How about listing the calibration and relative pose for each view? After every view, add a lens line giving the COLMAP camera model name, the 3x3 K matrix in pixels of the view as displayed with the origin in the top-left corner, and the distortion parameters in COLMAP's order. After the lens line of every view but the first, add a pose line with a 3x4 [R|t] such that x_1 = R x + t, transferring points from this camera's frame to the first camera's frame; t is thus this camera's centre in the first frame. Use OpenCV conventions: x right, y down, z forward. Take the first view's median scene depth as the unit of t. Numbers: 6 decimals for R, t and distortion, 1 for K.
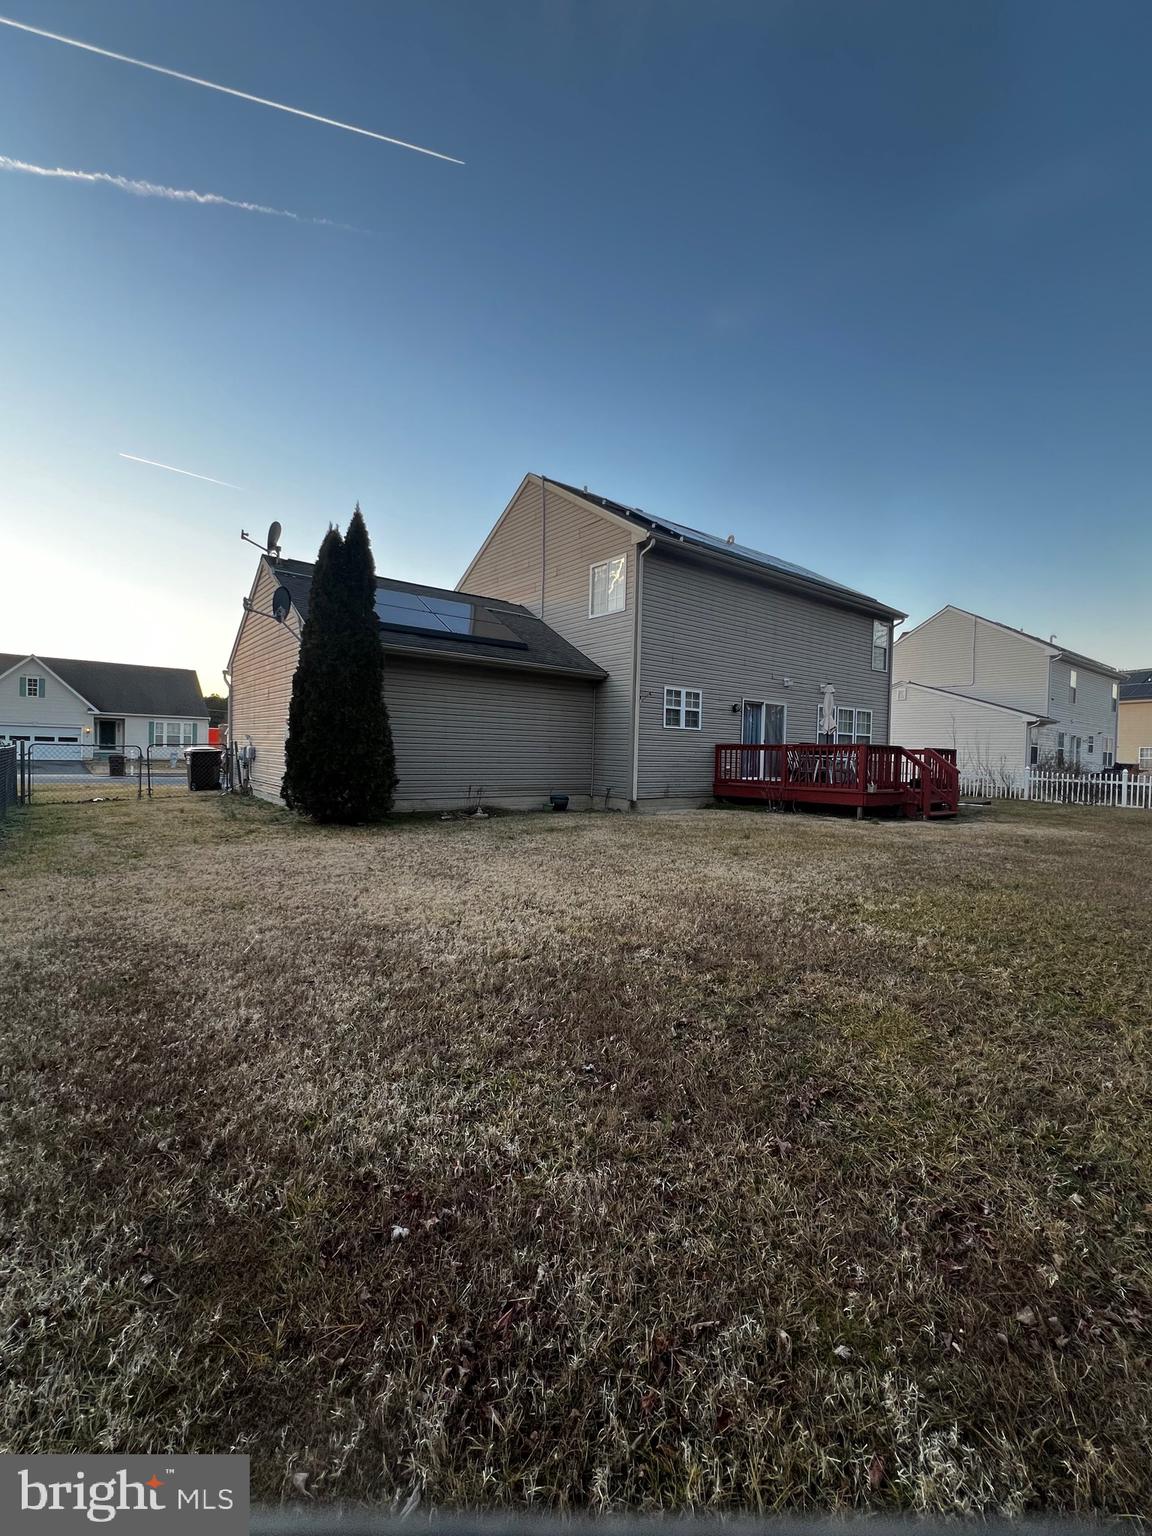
lens RADIAL K [[637.1, 0, 576.0], [0, 637.1, 768.0], [0, 0, 1]] dist [0.000601, -0.000057]
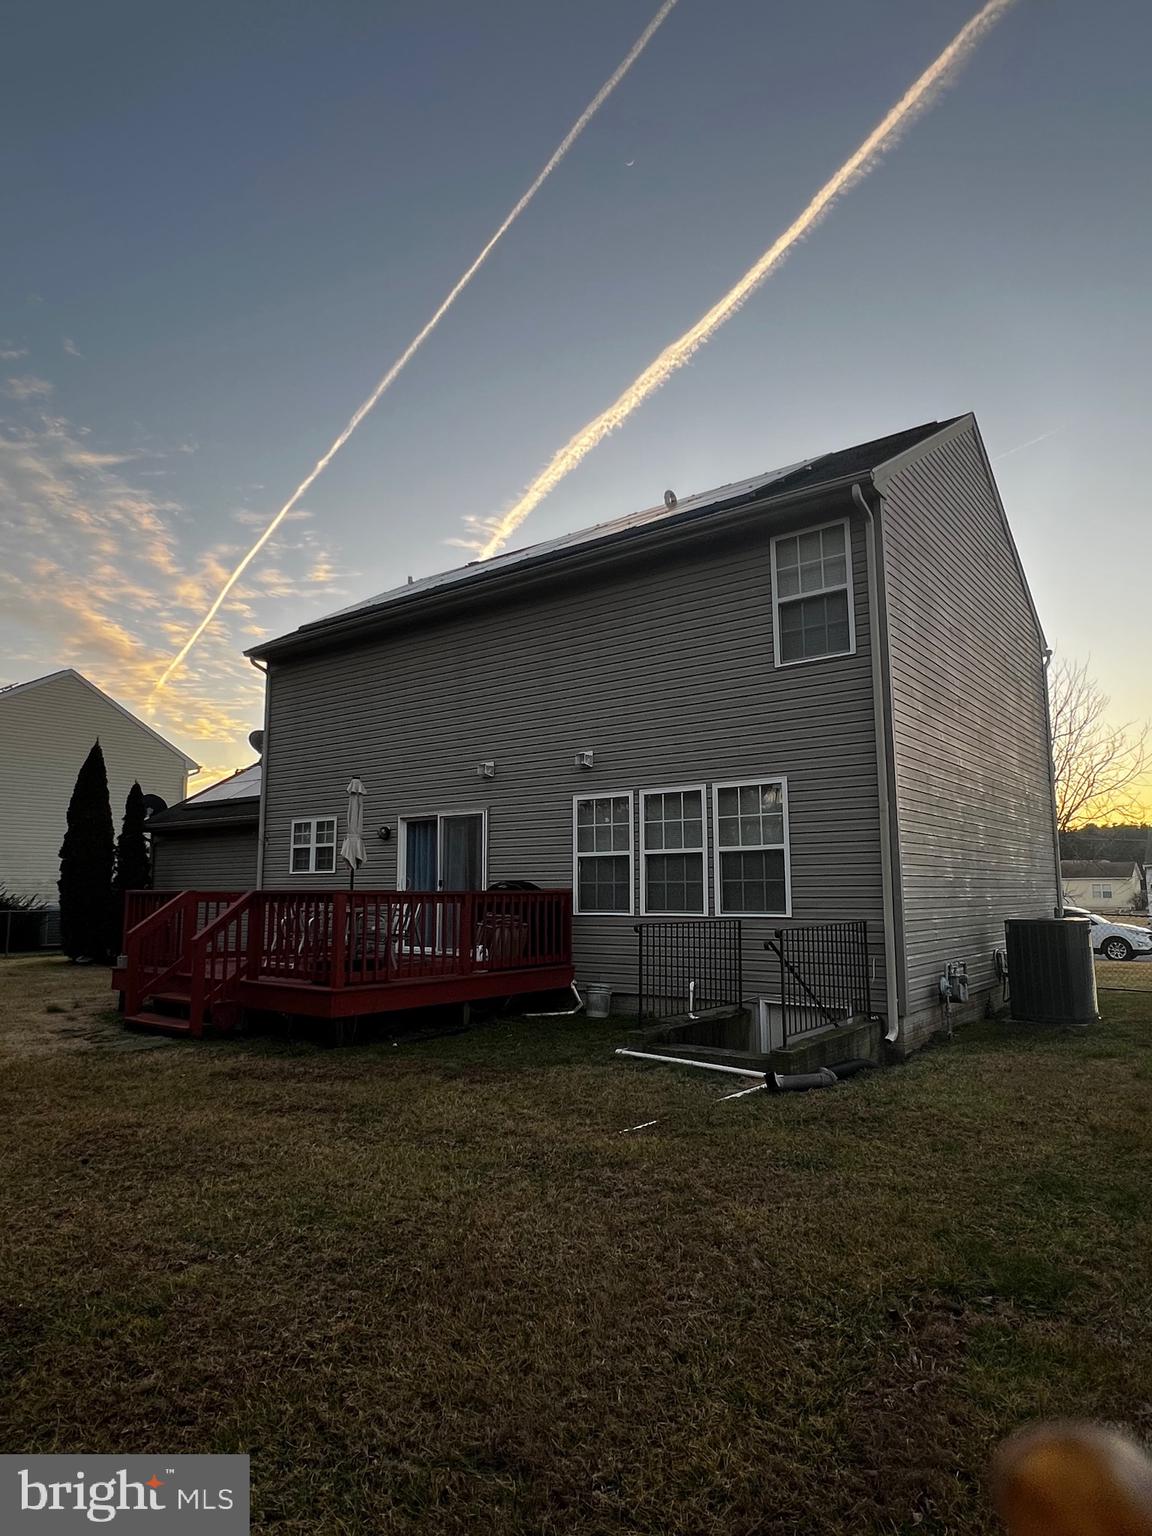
lens RADIAL K [[913.1, 0, 576.0], [0, 913.1, 768.0], [0, 0, 1]] dist [-0.001581, -0.000158]
pose [[0.241426, -0.158464, -0.957394, 2.987515], [-0.016289, 0.985777, -0.167269, -0.025003], [0.970282, 0.055978, 0.235411, 2.464129]]
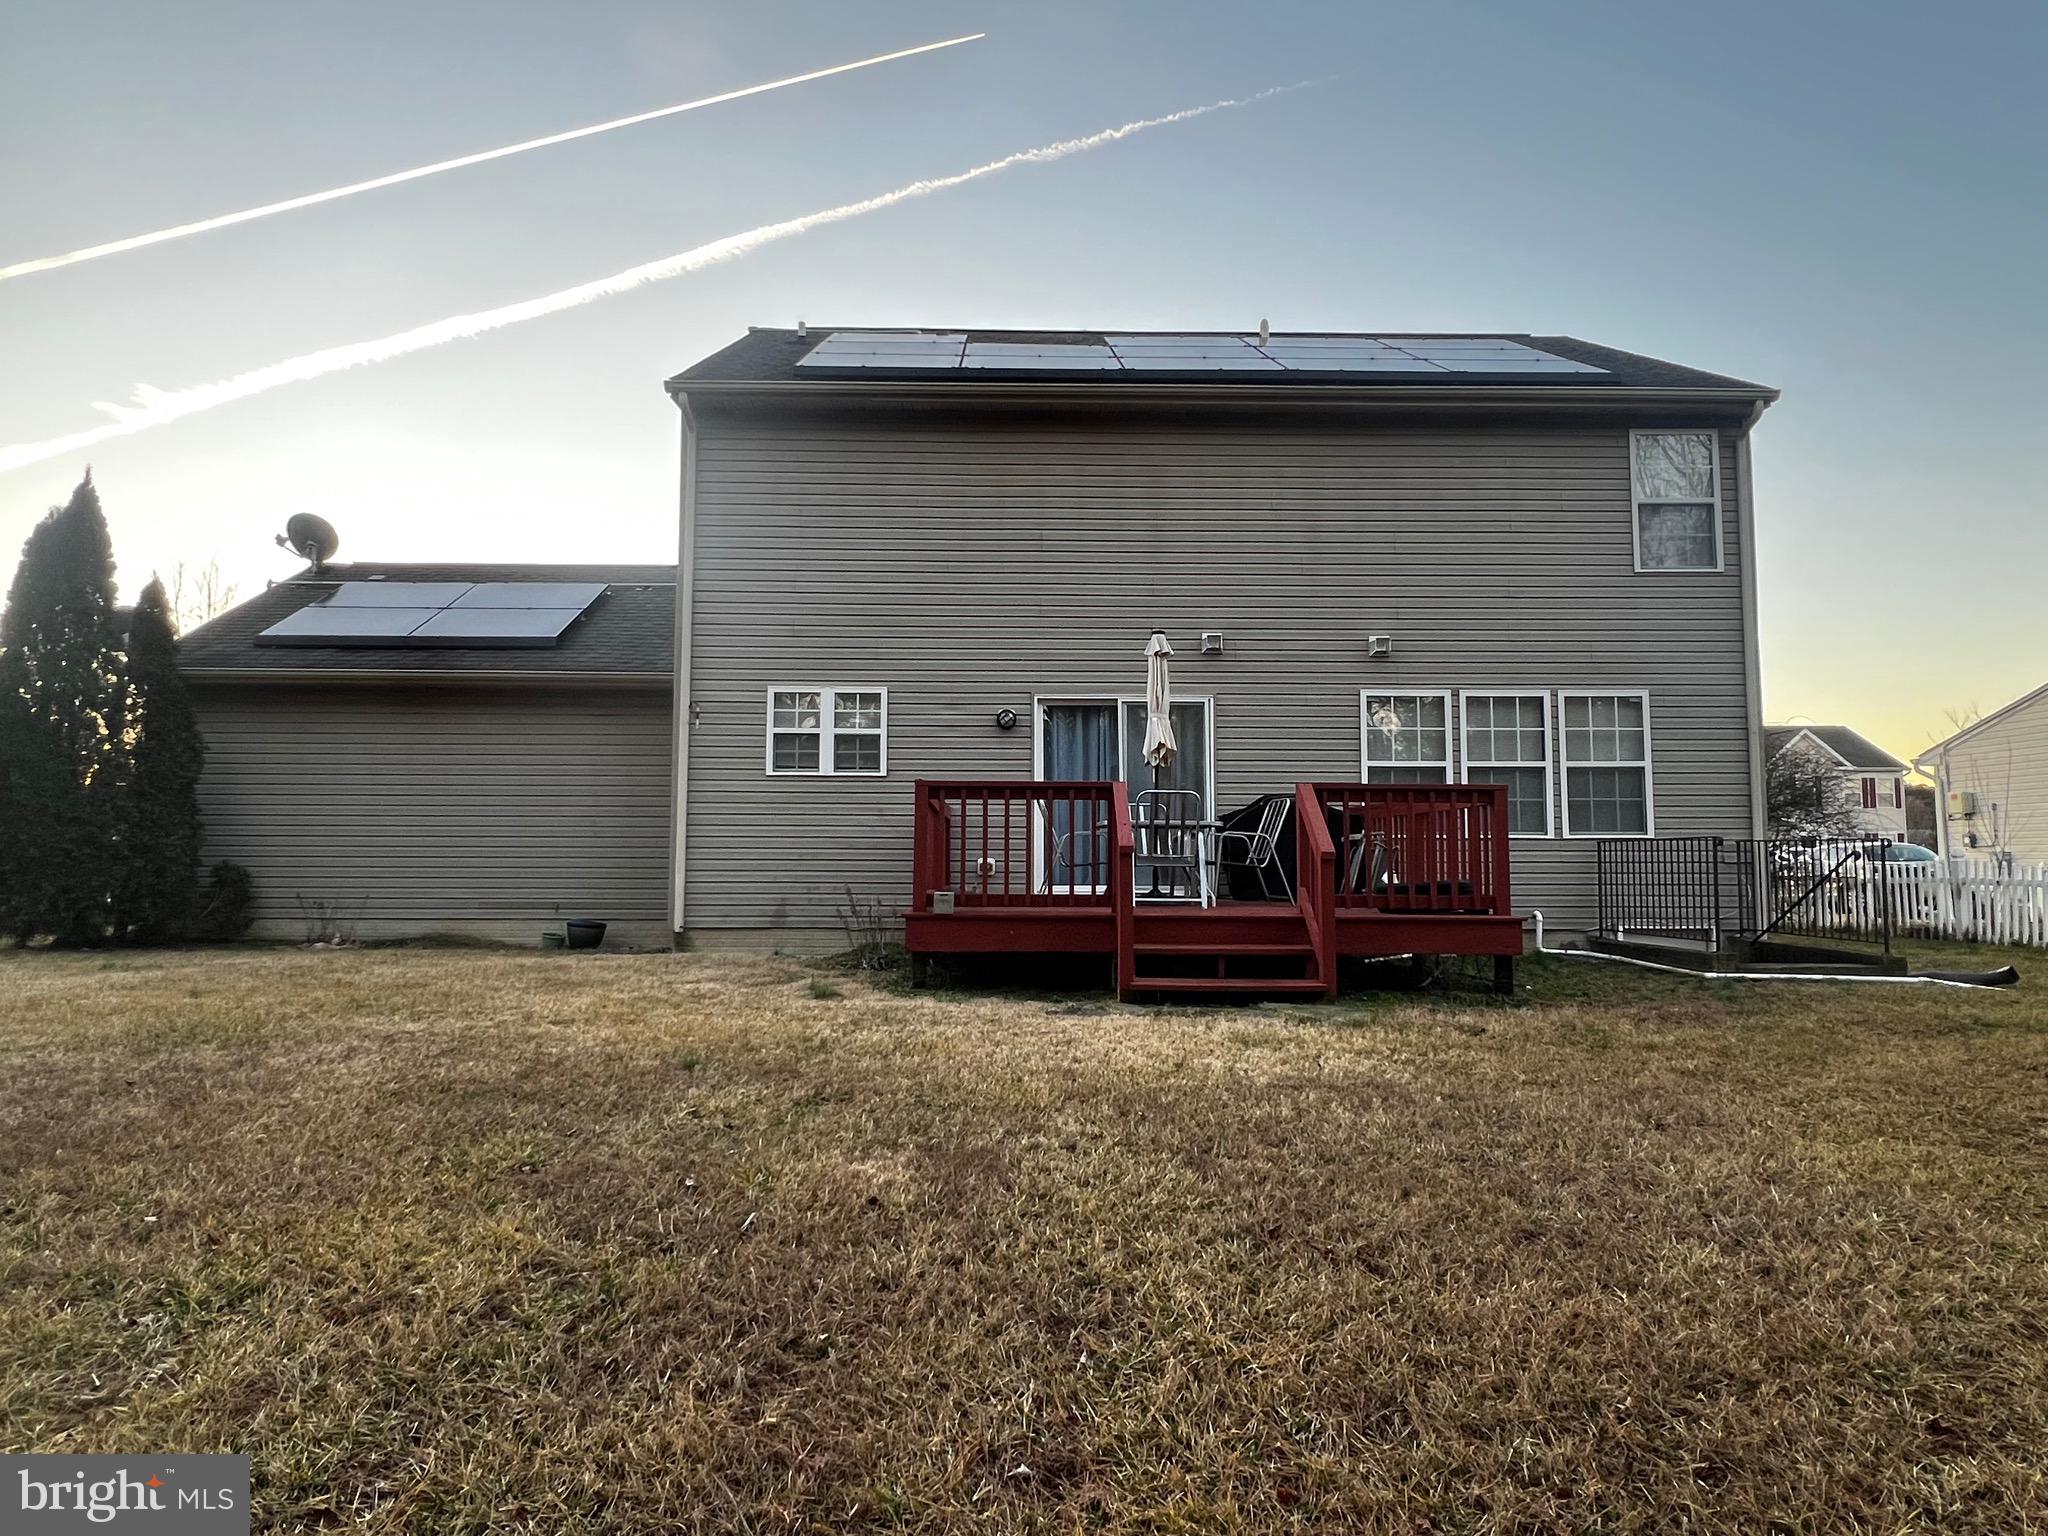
lens RADIAL K [[1155.3, 0, 1036.1], [0, 1155.3, 768.4], [0, 0, 1]] dist [0.000706, 0.001838]
pose [[0.793700, -0.069955, -0.604274, 1.848189], [0.000186, 0.993394, -0.114757, 0.065088], [0.608310, 0.090970, 0.788469, 1.052981]]
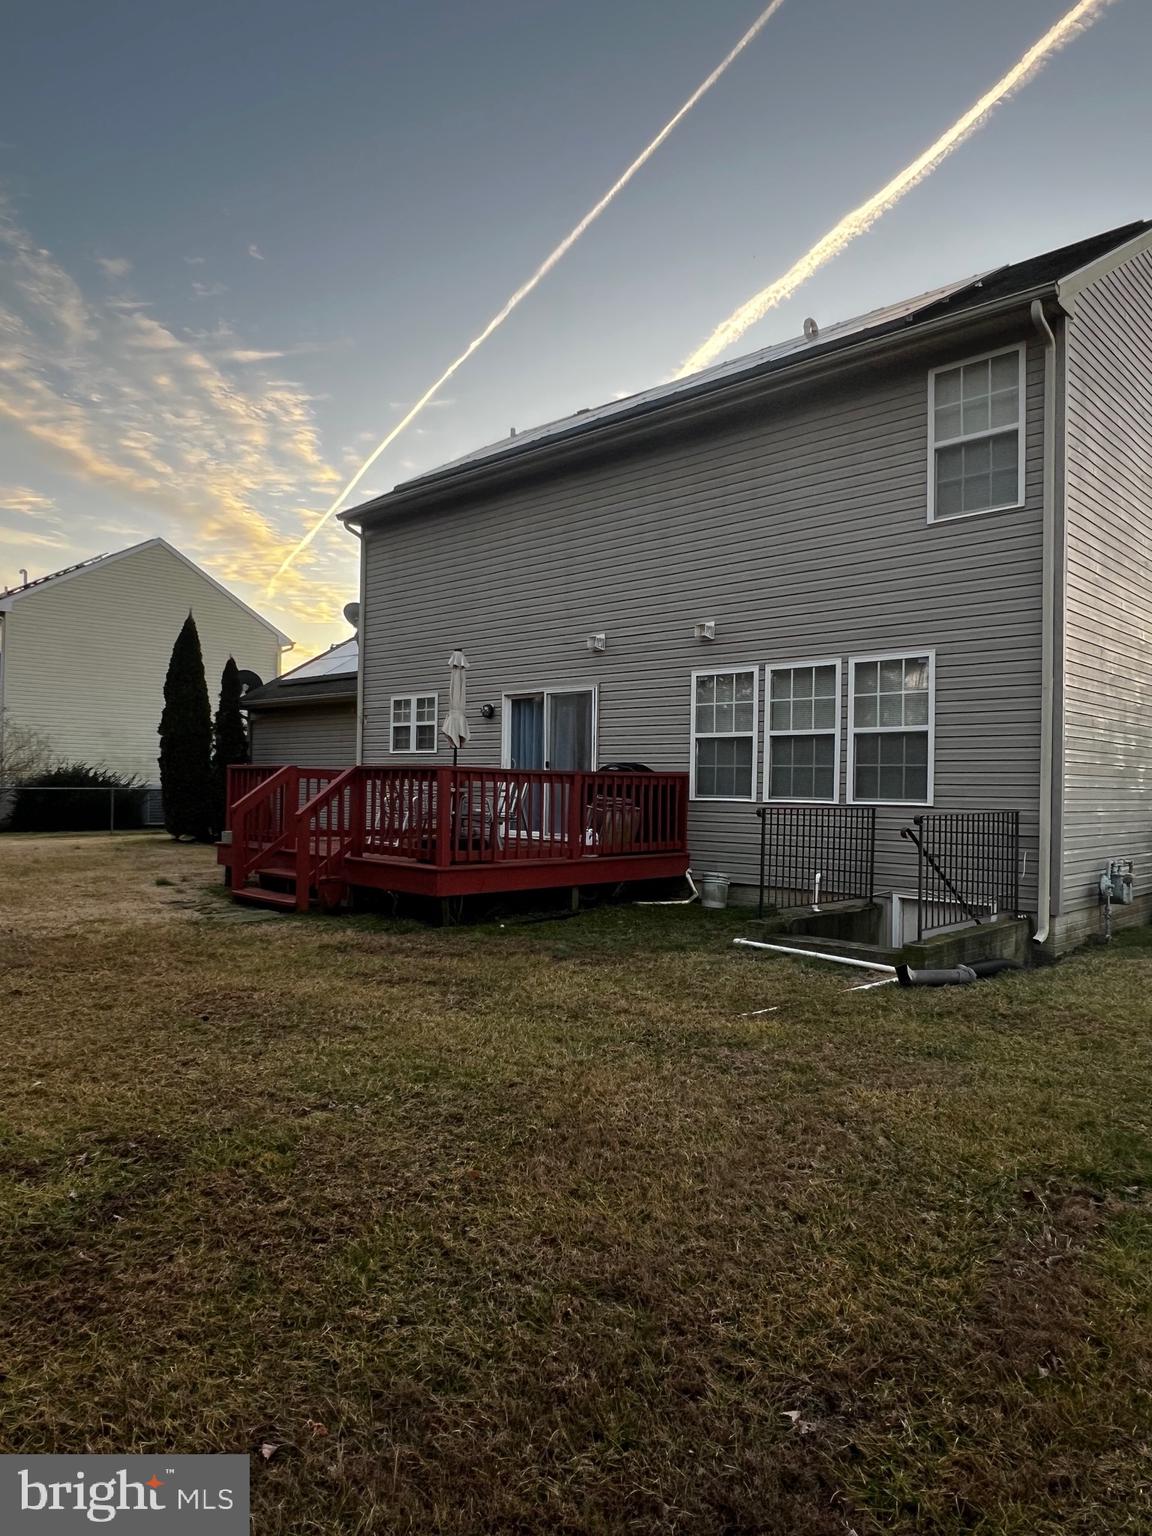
lens RADIAL K [[997.0, 0, 581.5], [0, 997.0, 772.4], [0, 0, 1]] dist [0.000058, -0.002768]
pose [[0.135765, -0.035840, -0.990093, 2.995700], [-0.039596, 0.998351, -0.041569, -0.006192], [0.989949, 0.044848, 0.134122, 2.456335]]
